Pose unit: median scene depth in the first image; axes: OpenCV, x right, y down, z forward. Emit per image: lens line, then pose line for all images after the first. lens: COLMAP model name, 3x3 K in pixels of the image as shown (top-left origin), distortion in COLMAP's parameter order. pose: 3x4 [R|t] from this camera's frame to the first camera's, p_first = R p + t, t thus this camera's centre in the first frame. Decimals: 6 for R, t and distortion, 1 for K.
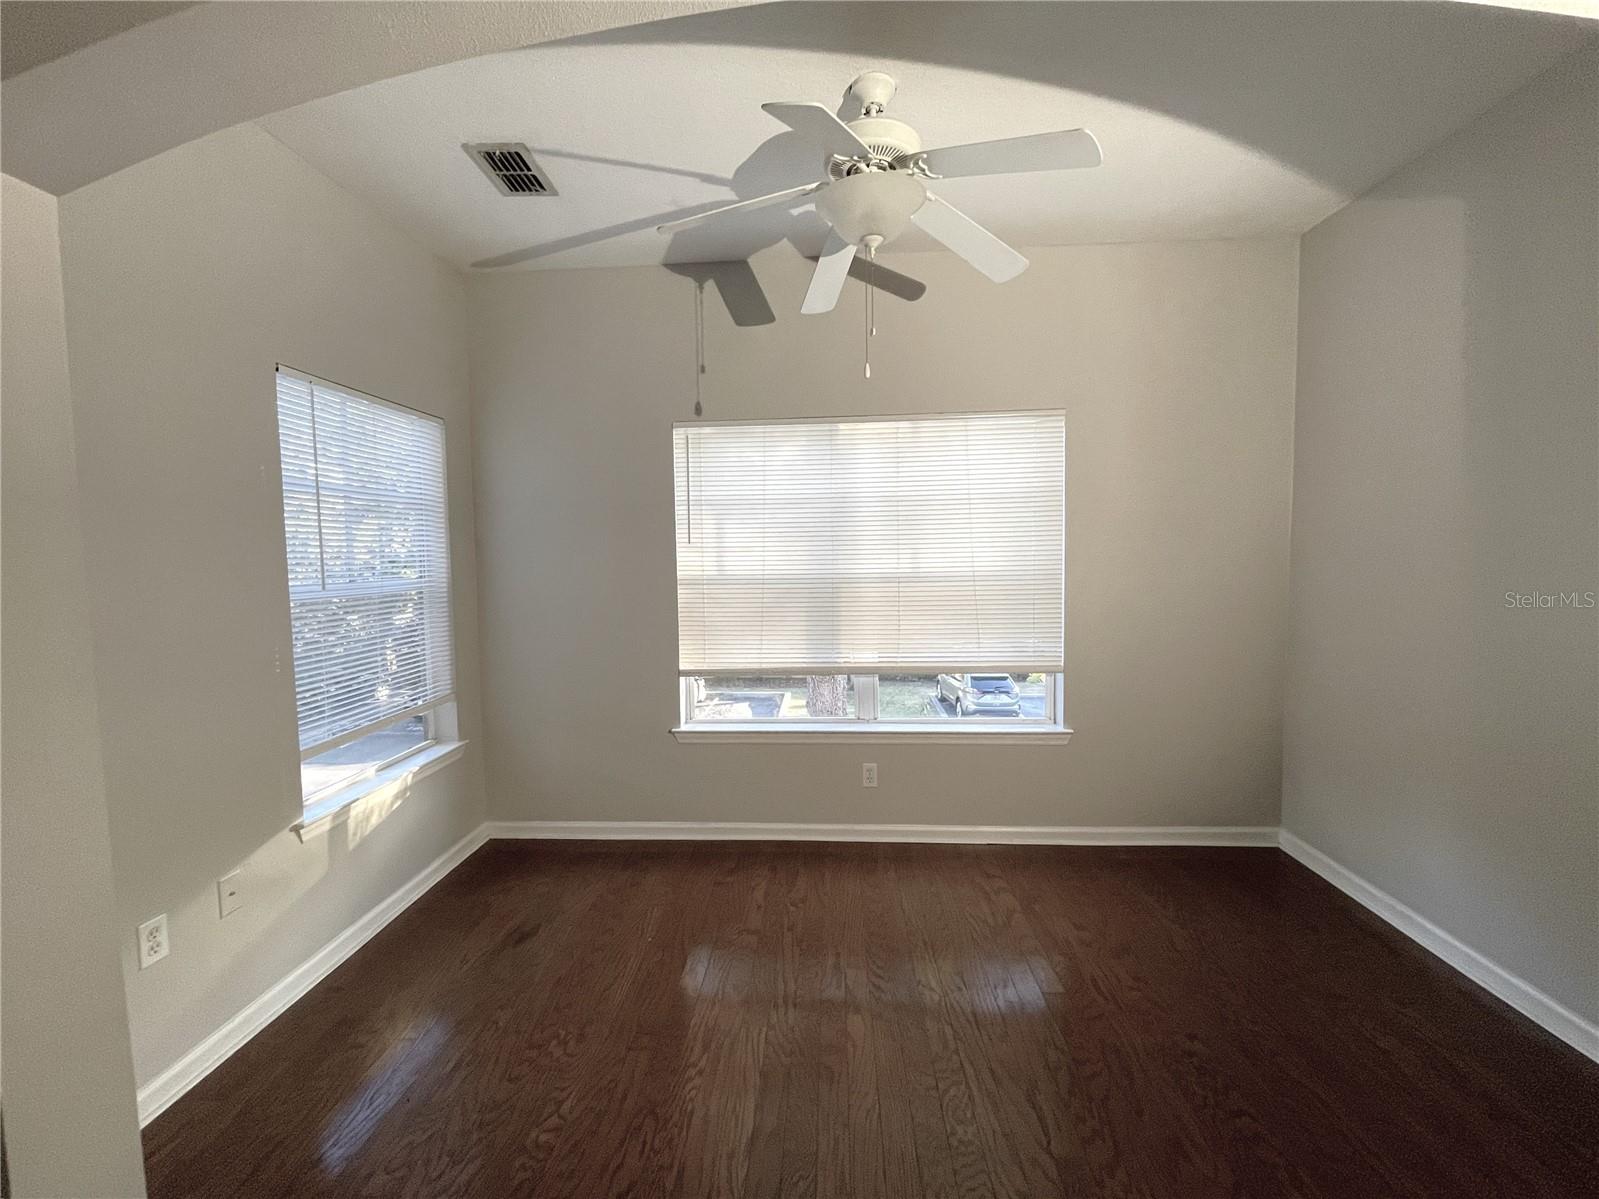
lens RADIAL K [[675.2, 0, 798.9], [0, 675.2, 597.4], [0, 0, 1]] dist [0.002454, -0.000336]
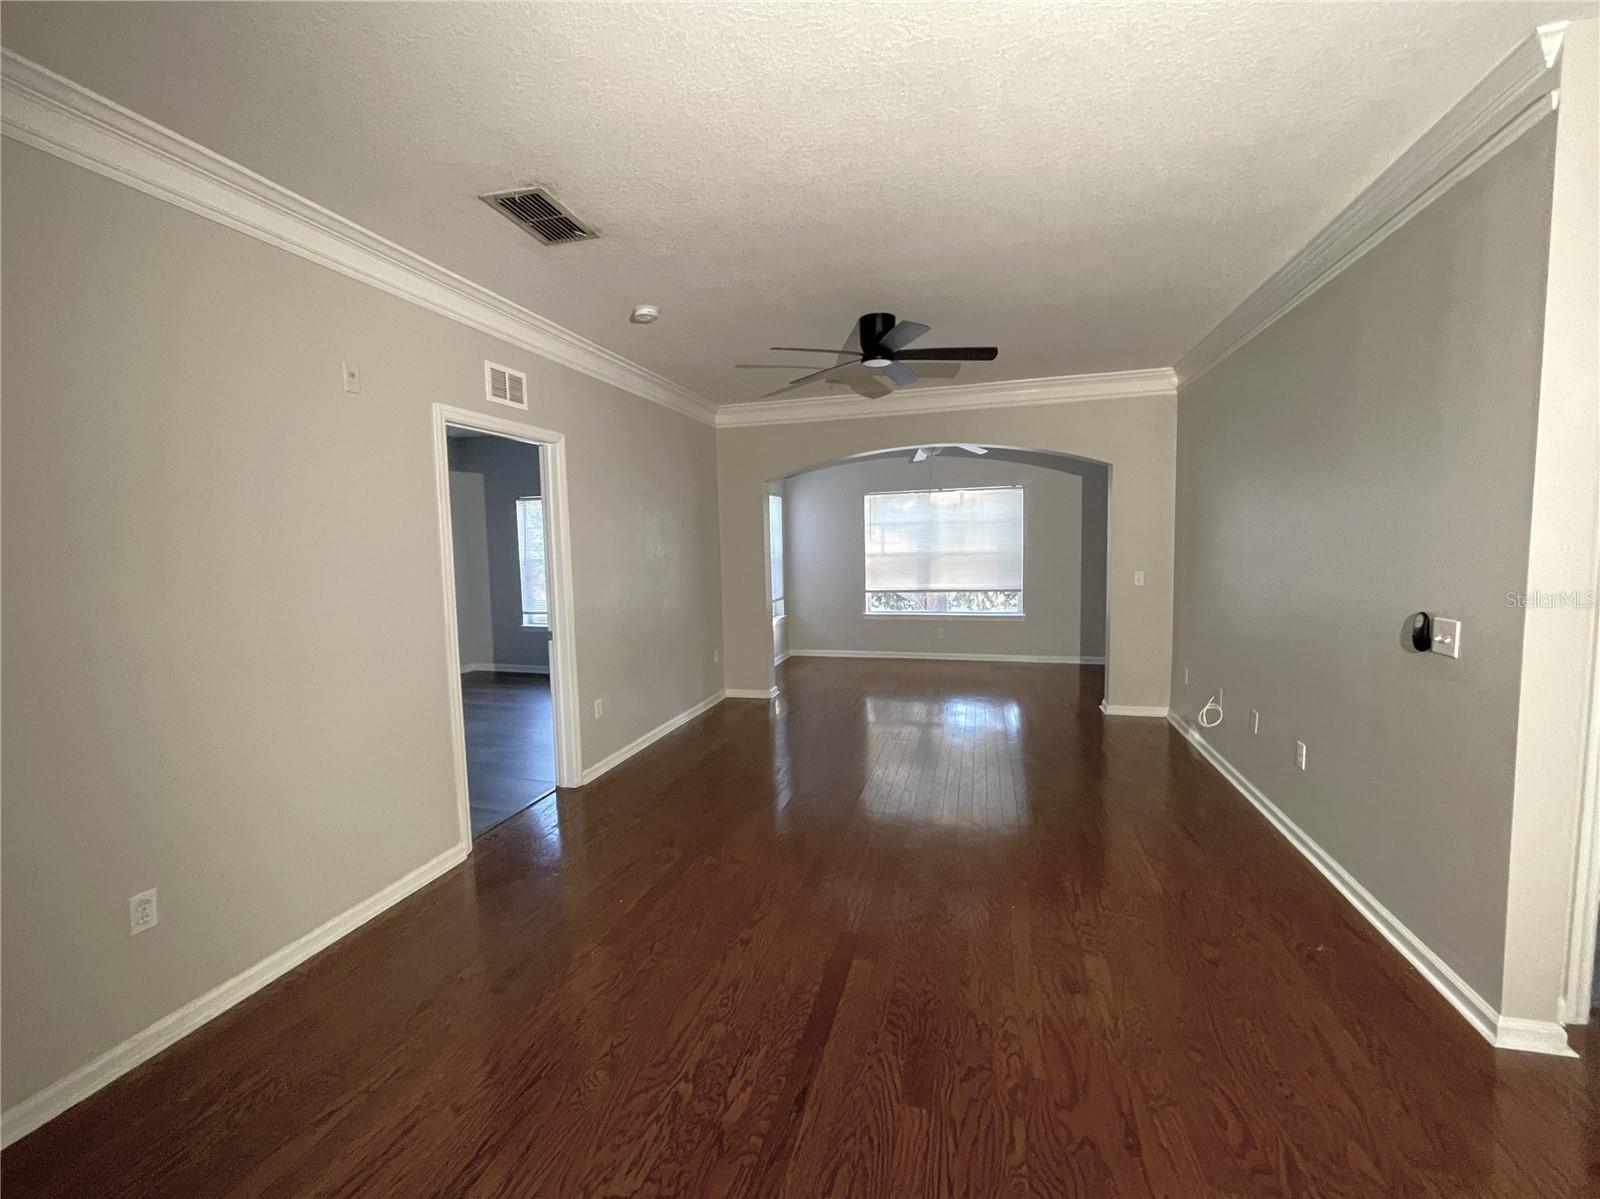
lens RADIAL K [[655.4, 0, 800.0], [0, 655.4, 599.5], [0, 0, 1]] dist [-0.000038, 0.000569]
pose [[0.975889, 0.010889, -0.217996, 0.120845], [-0.006167, 0.999732, 0.022325, 0.089154], [0.218181, -0.020443, 0.975694, -1.479618]]
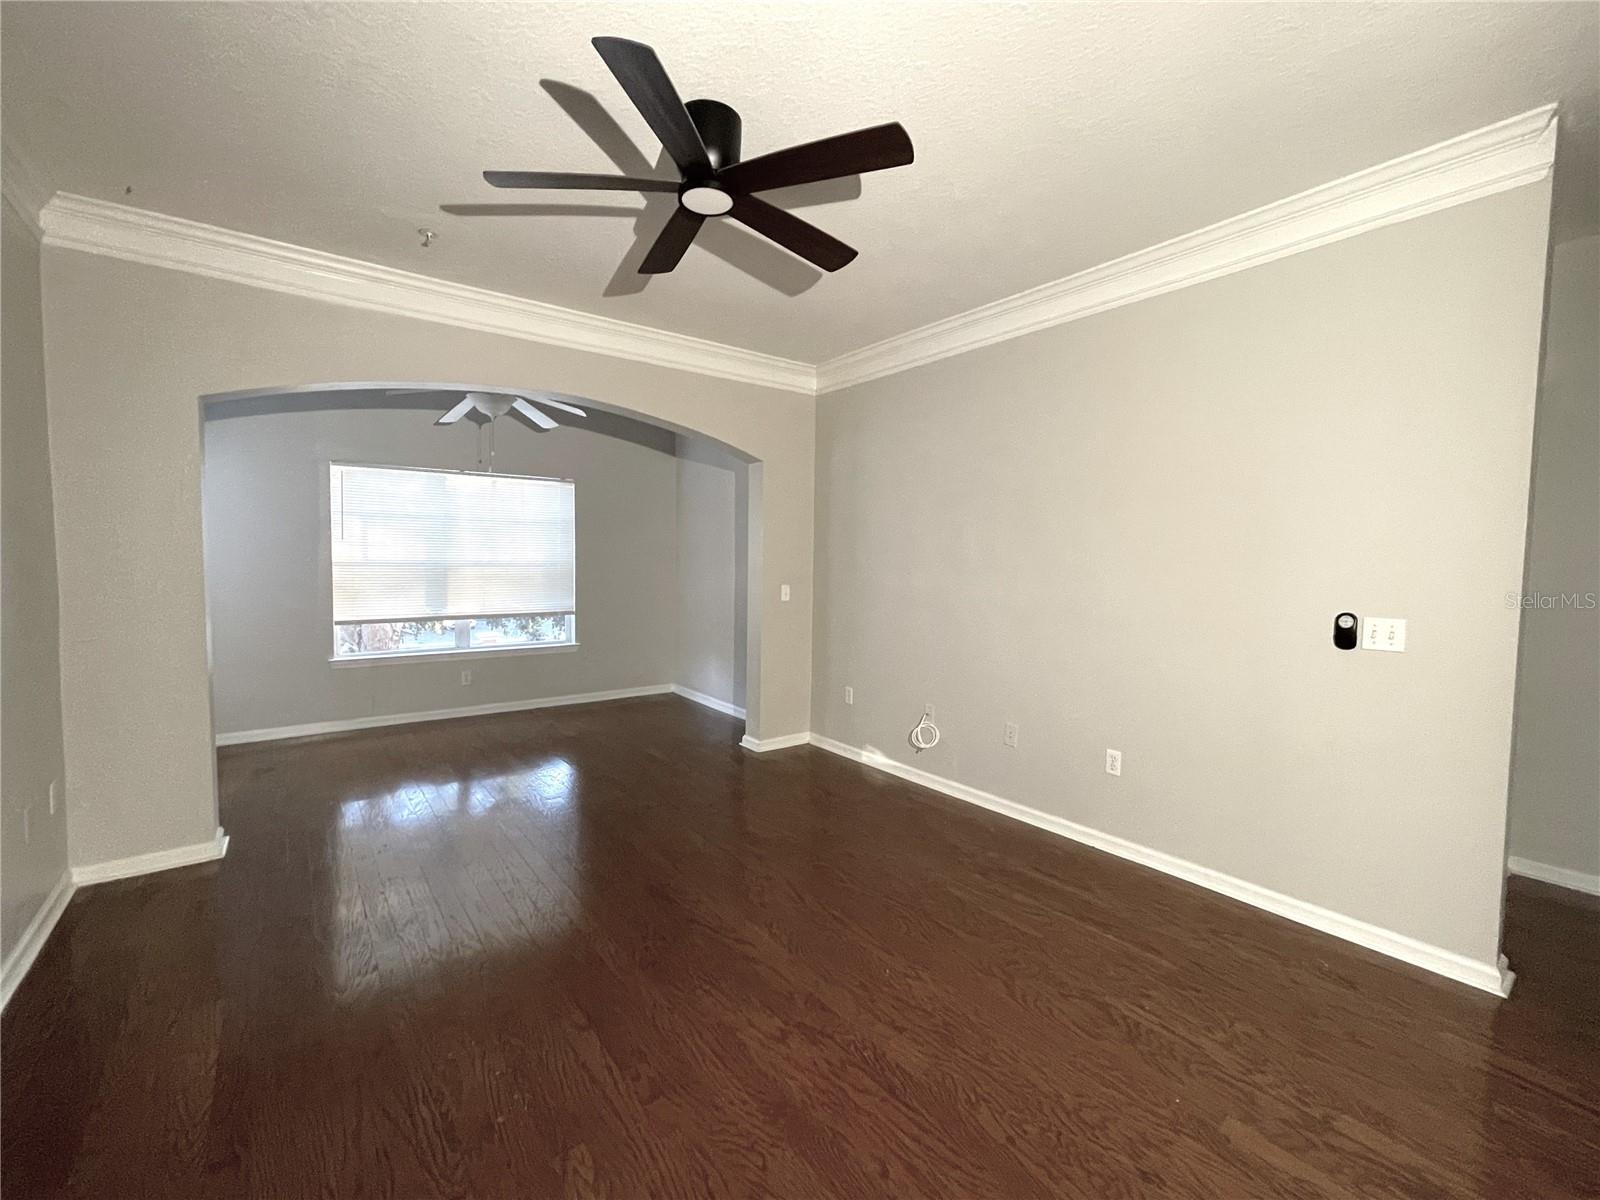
lens RADIAL K [[659.3, 0, 809.9], [0, 659.3, 577.8], [0, 0, 1]] dist [-0.042836, -0.000306]
pose [[0.744731, 0.006625, 0.667332, -0.353497], [0.021781, 0.999177, -0.034227, 0.084659], [-0.667010, 0.040025, 0.743973, -0.834285]]
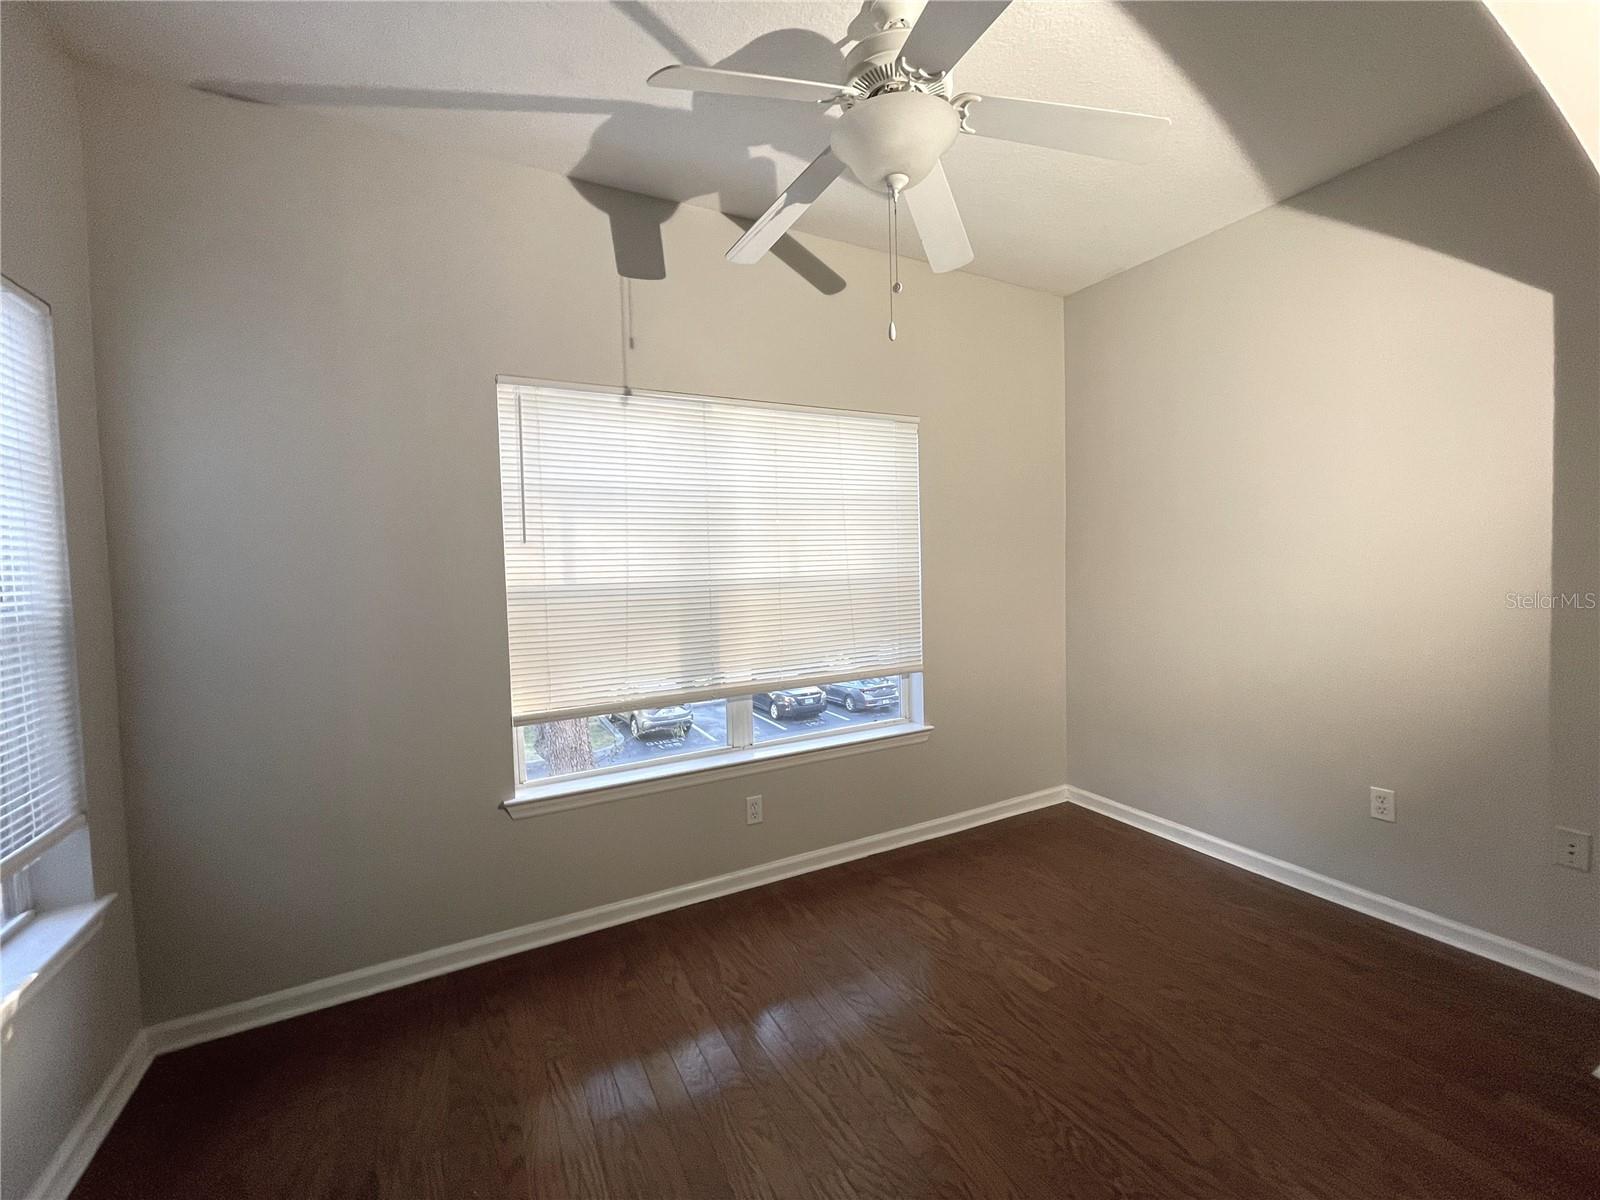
lens RADIAL K [[655.4, 0, 800.0], [0, 655.4, 600.0], [0, 0, 1]] dist [-0.000038, 0.000569]
pose [[0.849566, -0.034045, 0.526383, -0.285006], [0.046563, 0.998860, -0.010548, 0.003596], [-0.525423, 0.033471, 0.850182, 0.239442]]
